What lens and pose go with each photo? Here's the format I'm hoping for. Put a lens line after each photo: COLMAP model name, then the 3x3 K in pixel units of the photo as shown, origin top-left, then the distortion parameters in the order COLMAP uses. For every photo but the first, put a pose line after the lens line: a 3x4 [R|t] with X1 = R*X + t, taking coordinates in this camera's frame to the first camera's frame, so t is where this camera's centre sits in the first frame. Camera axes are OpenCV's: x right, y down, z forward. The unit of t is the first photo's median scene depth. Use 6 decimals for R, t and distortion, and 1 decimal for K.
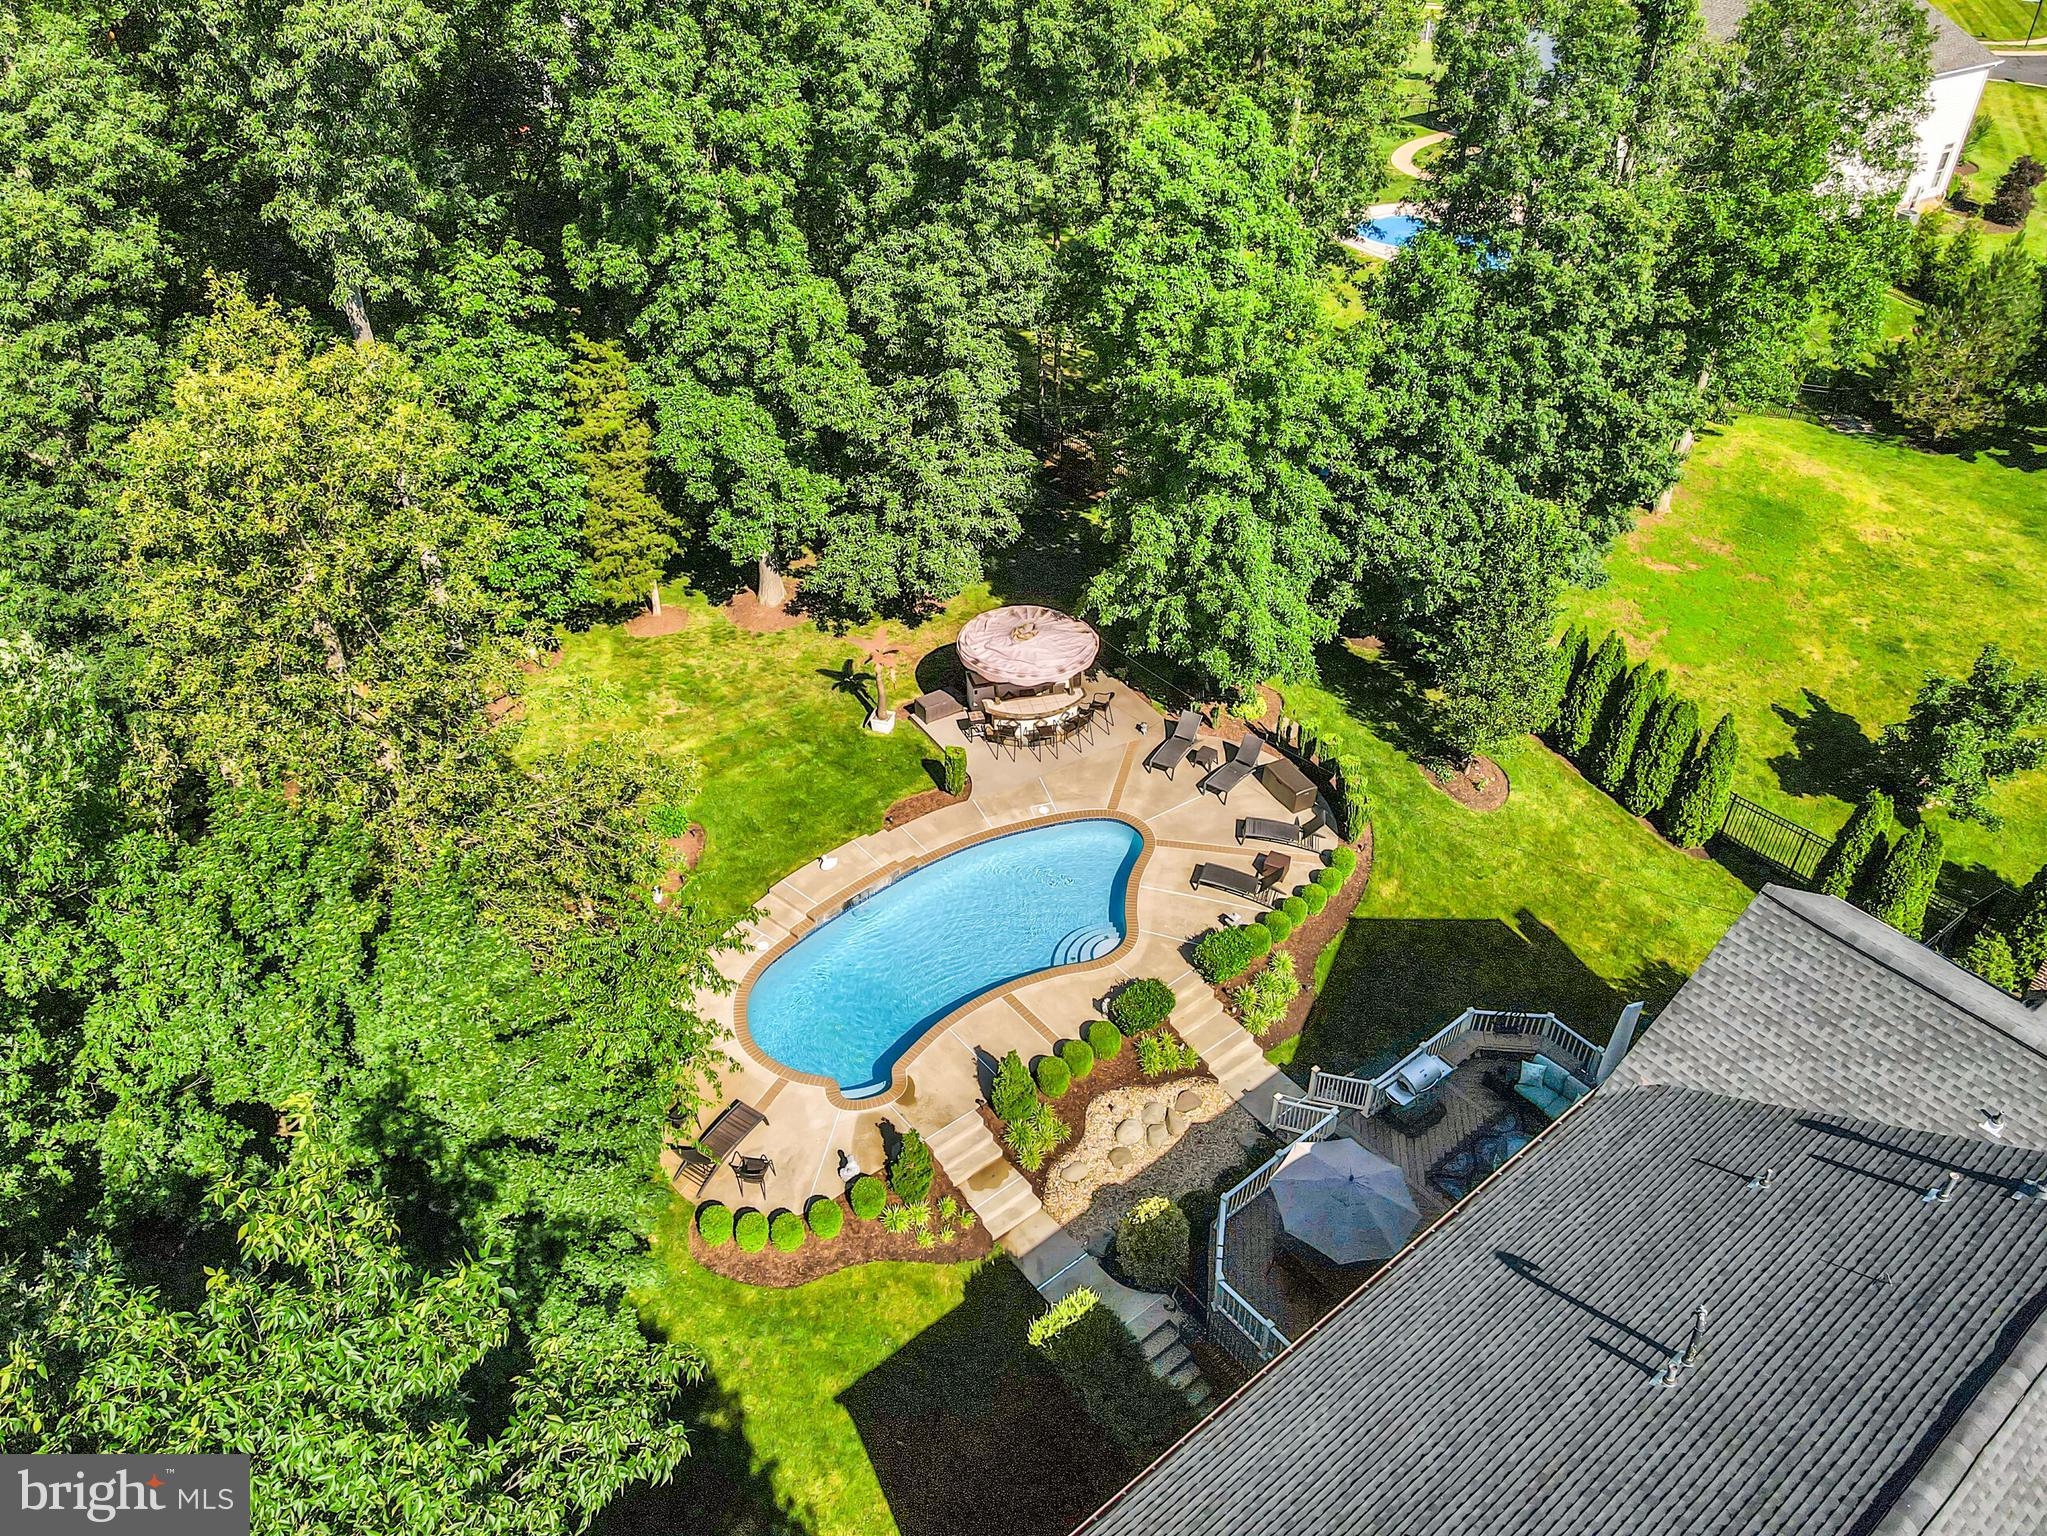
lens RADIAL K [[1489.2, 0, 1019.2], [0, 1489.2, 762.6], [0, 0, 1]] dist [0.004795, 0.008325]
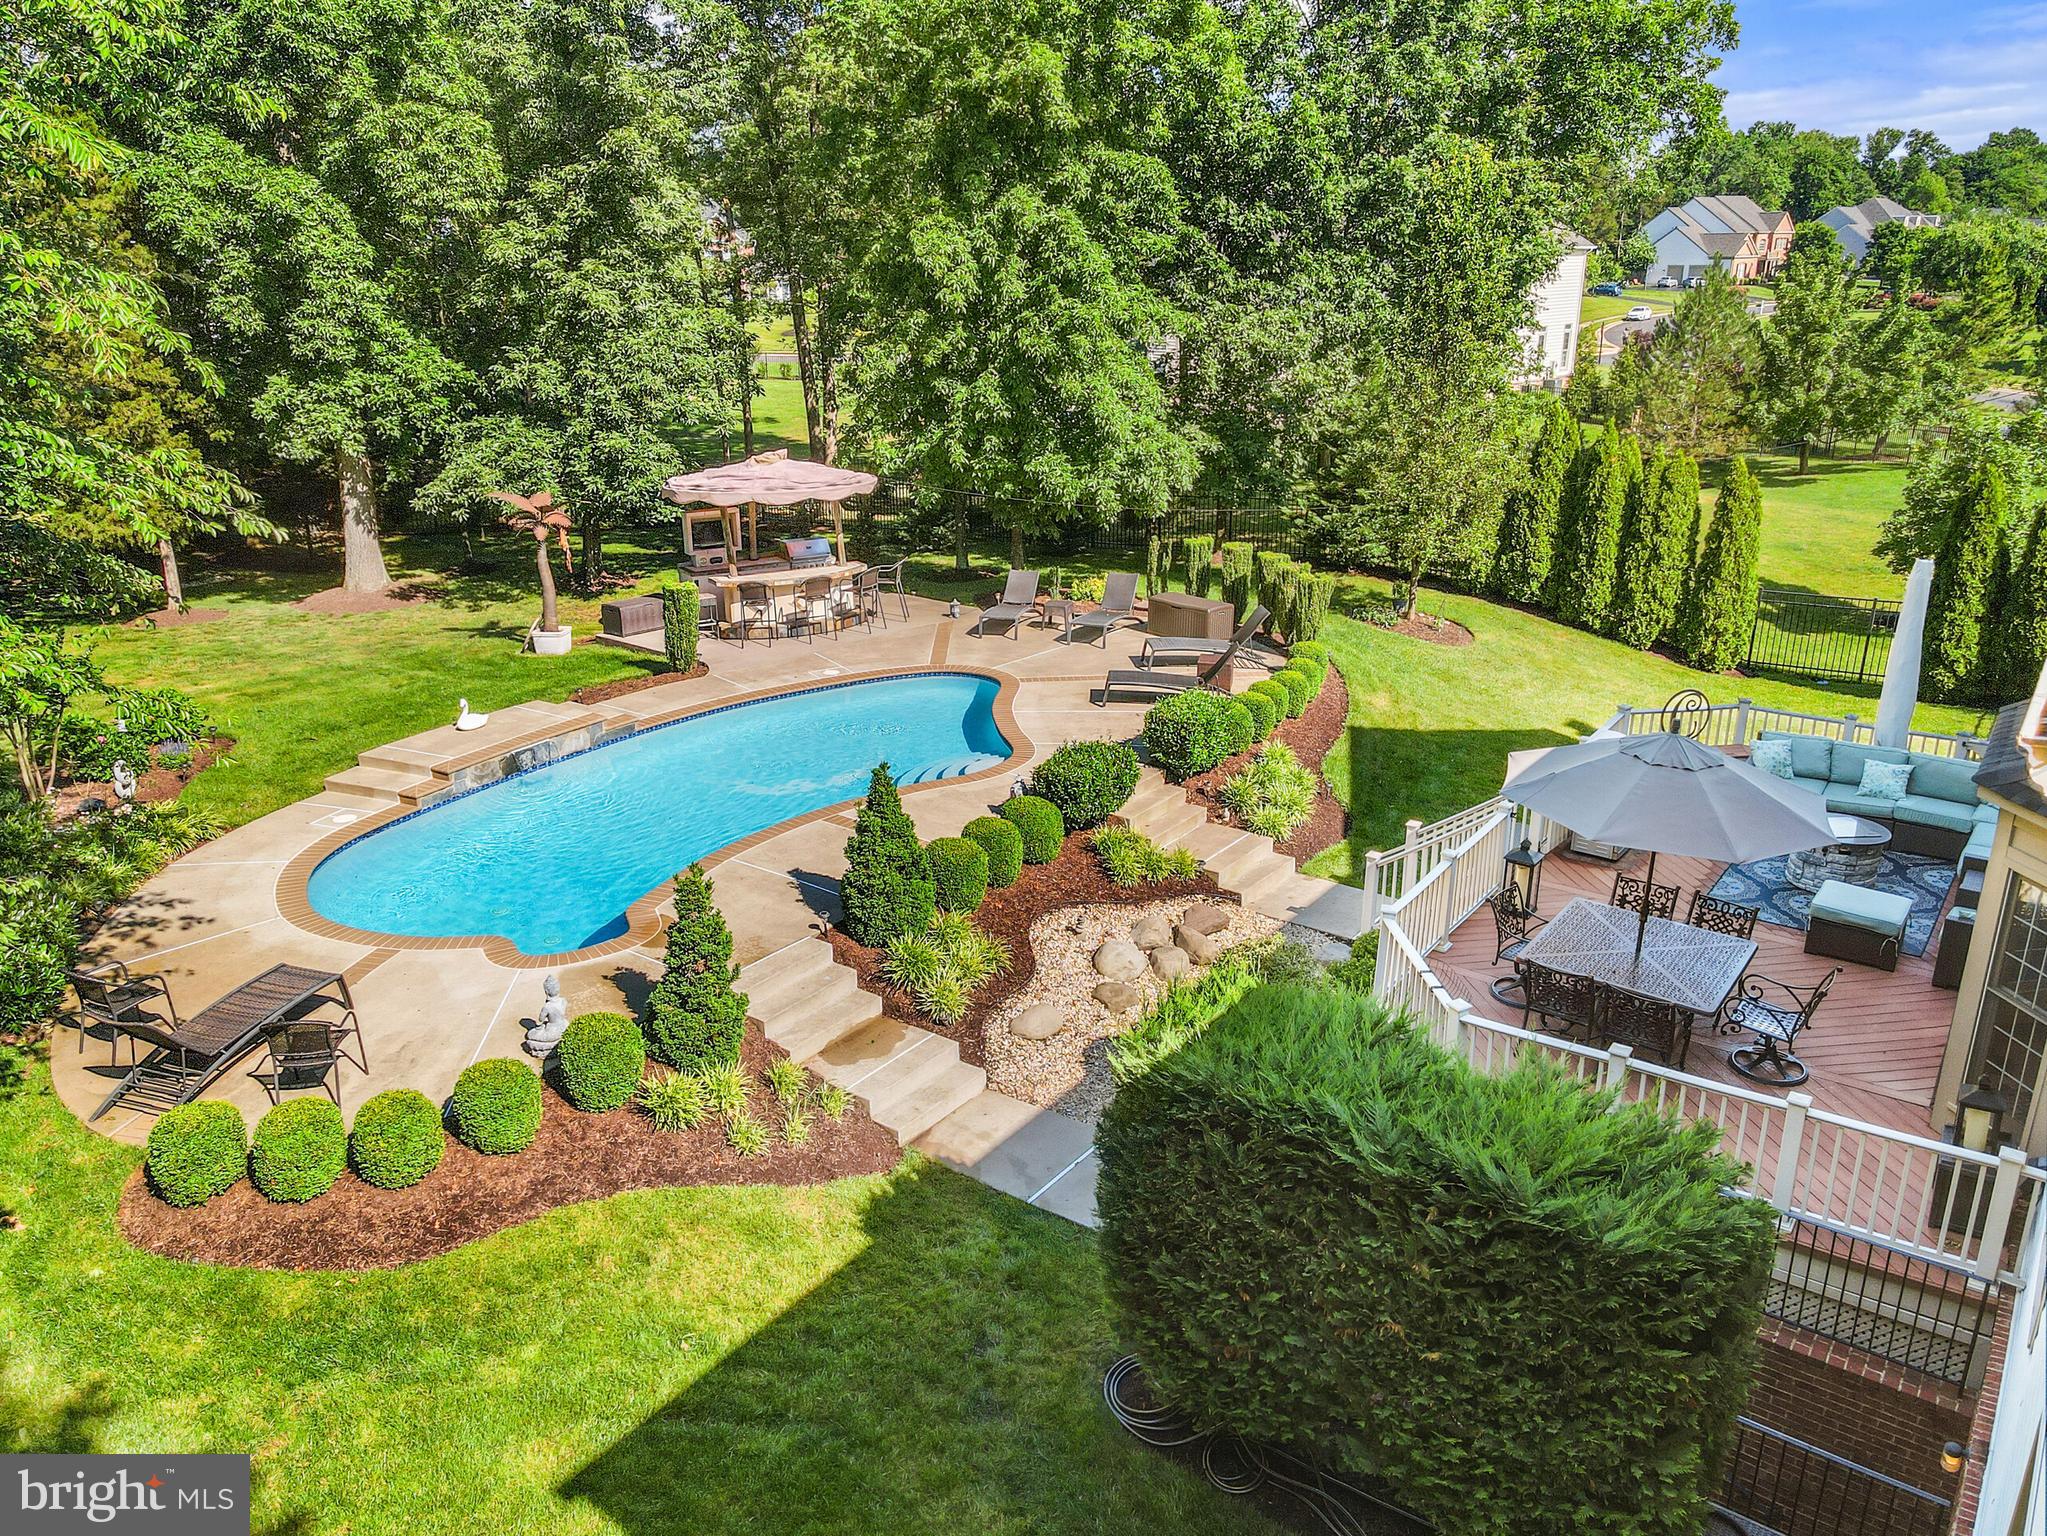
lens RADIAL K [[1500.9, 0, 1019.9], [0, 1500.9, 762.9], [0, 0, 1]] dist [0.011145, 0.006929]
pose [[0.966724, -0.088587, 0.239993, -0.066967], [0.162909, 0.936498, -0.310534, 0.299488], [-0.197244, 0.339298, 0.919767, 0.453641]]
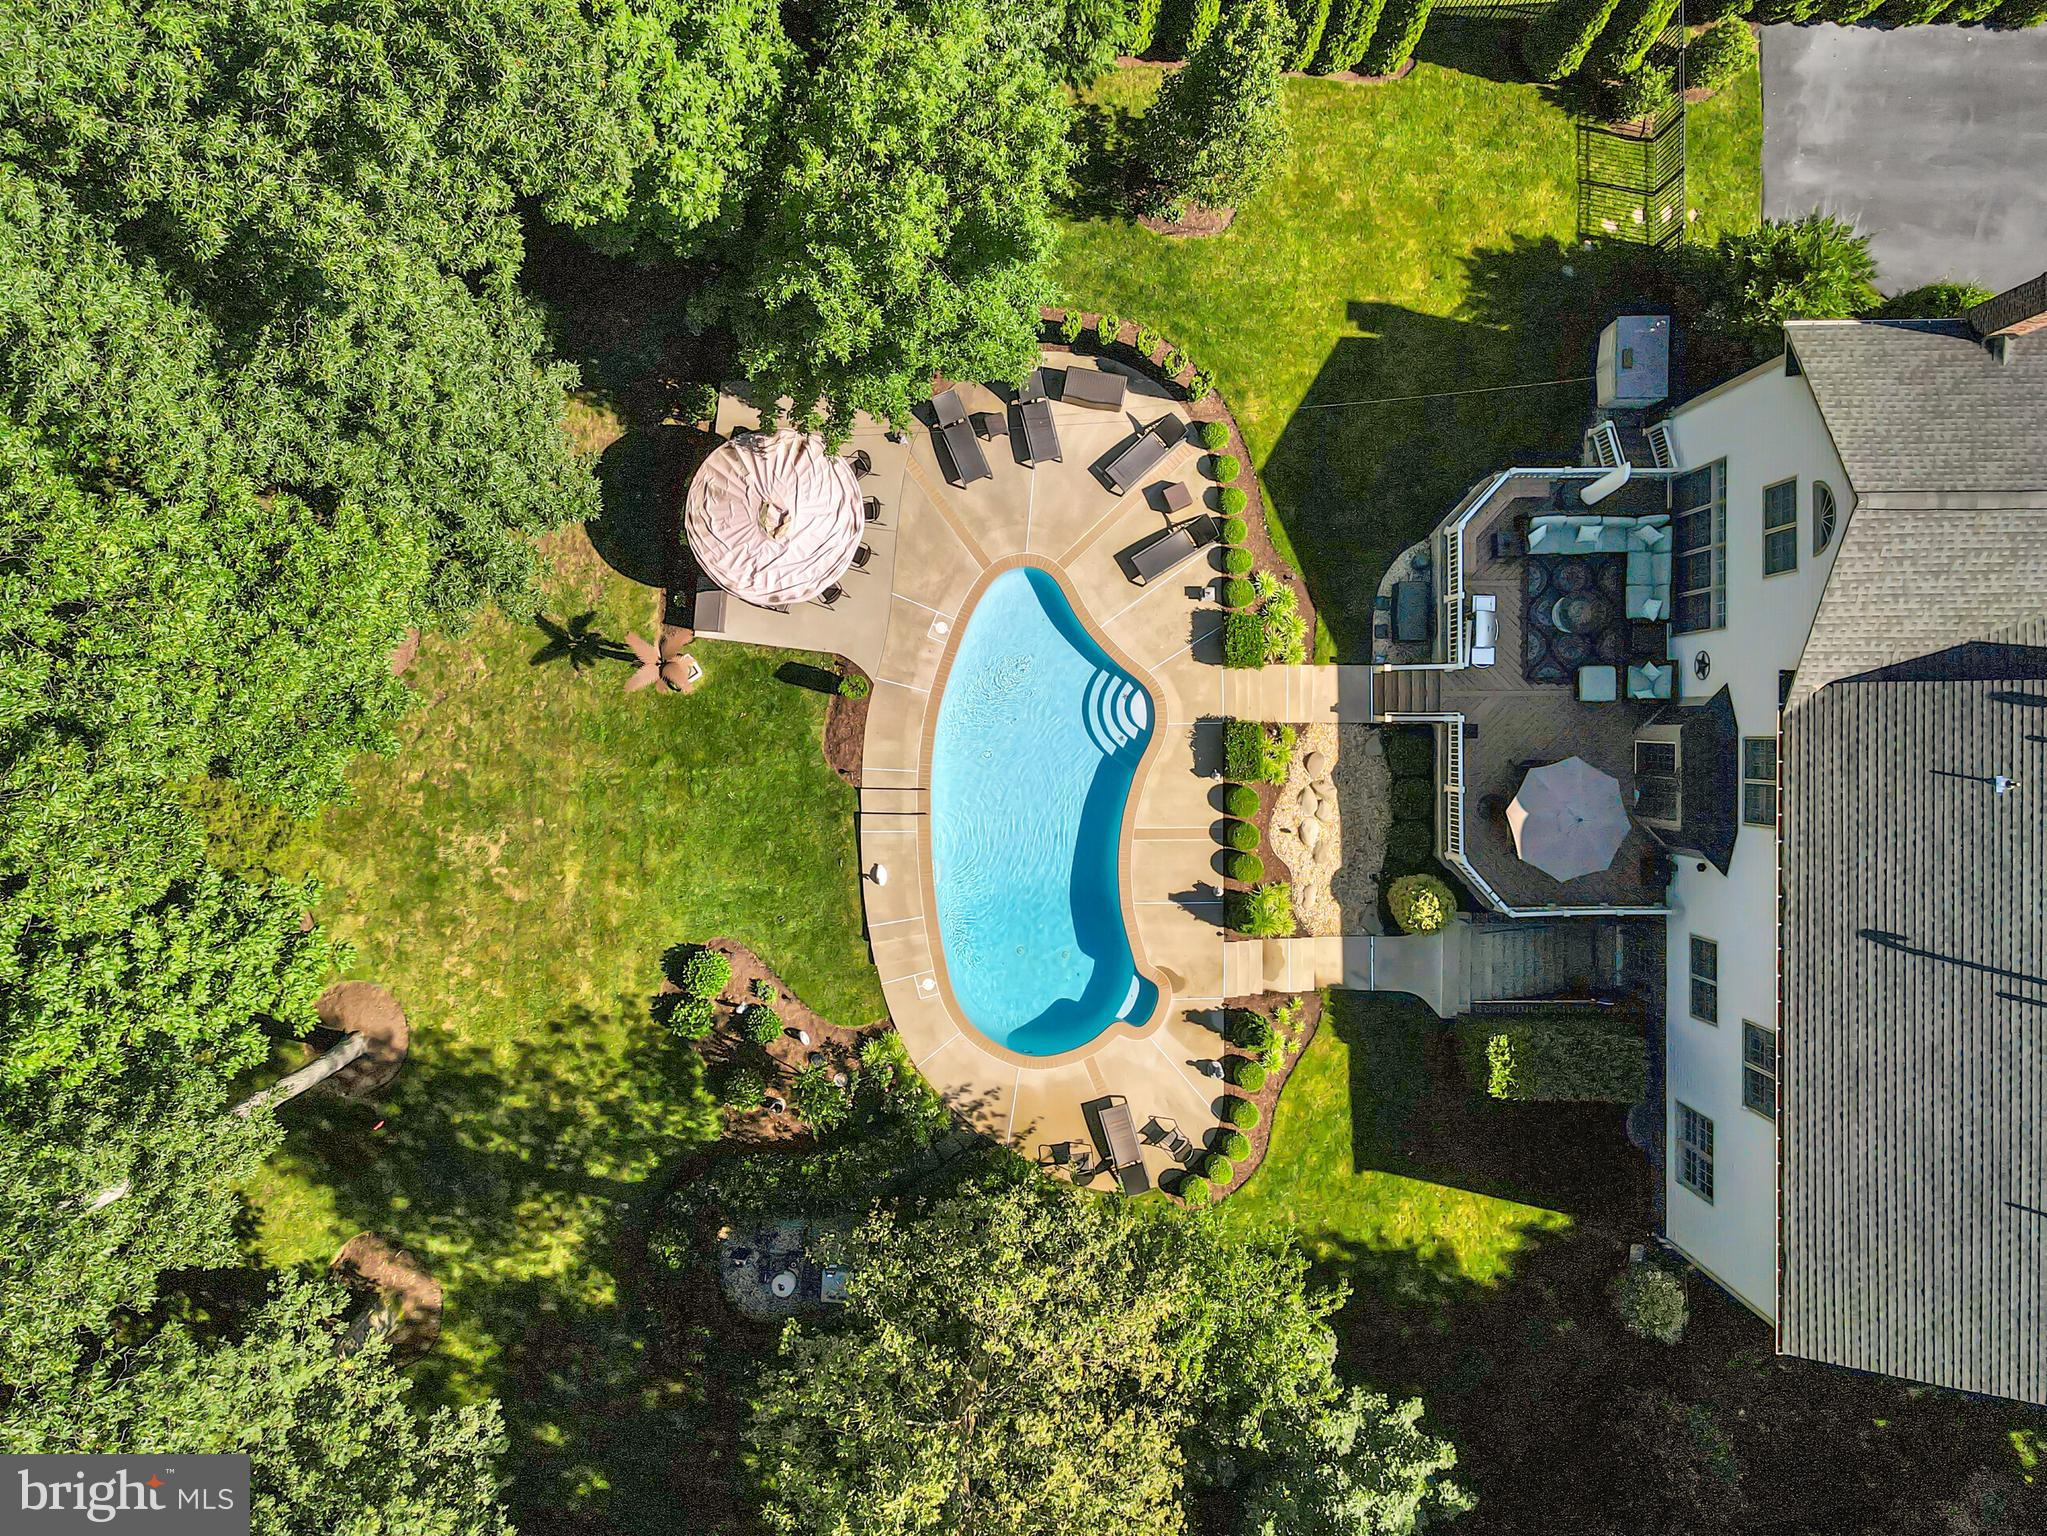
lens RADIAL K [[1489.2, 0, 1019.2], [0, 1489.2, 762.6], [0, 0, 1]] dist [0.004795, 0.008325]
pose [[0.624819, -0.780457, -0.022101, 0.002474], [0.491385, 0.371081, 0.787934, -0.667705], [-0.606747, -0.503176, 0.615364, 0.418562]]
